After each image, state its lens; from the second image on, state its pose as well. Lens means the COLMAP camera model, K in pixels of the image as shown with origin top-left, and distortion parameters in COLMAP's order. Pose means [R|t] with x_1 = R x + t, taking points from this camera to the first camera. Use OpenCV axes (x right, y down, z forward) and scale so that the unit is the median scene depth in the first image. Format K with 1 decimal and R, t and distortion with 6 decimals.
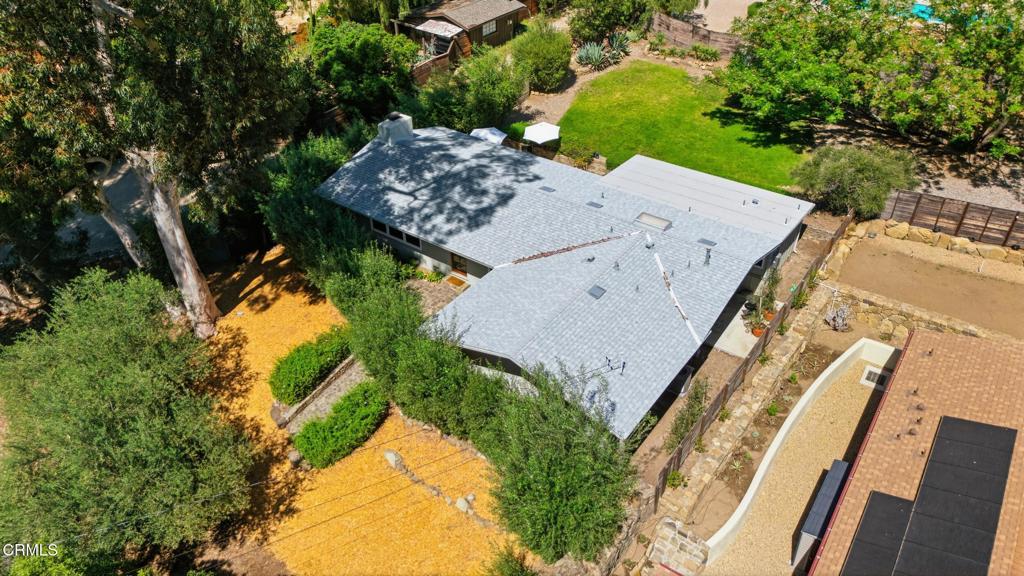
lens RADIAL K [[751.6, 0, 535.0], [0, 751.6, 291.4], [0, 0, 1]] dist [0.042212, -0.038173]
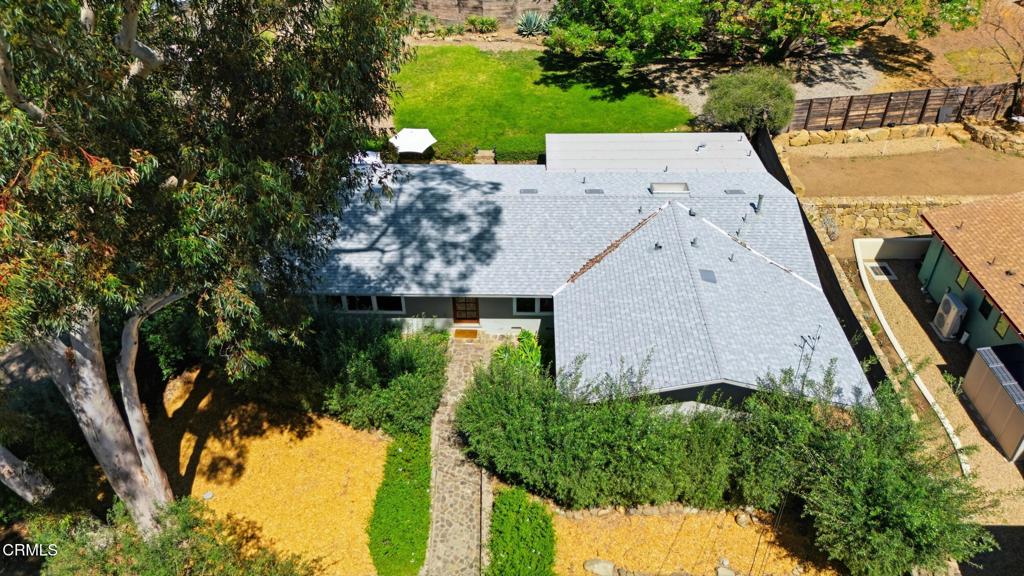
lens RADIAL K [[751.6, 0, 529.1], [0, 751.6, 276.9], [0, 0, 1]] dist [0.042212, -0.038173]
pose [[0.827790, -0.329288, 0.454240, -0.387708], [0.334827, 0.939604, 0.070963, -0.102862], [-0.450173, 0.093350, 0.888049, 0.254711]]
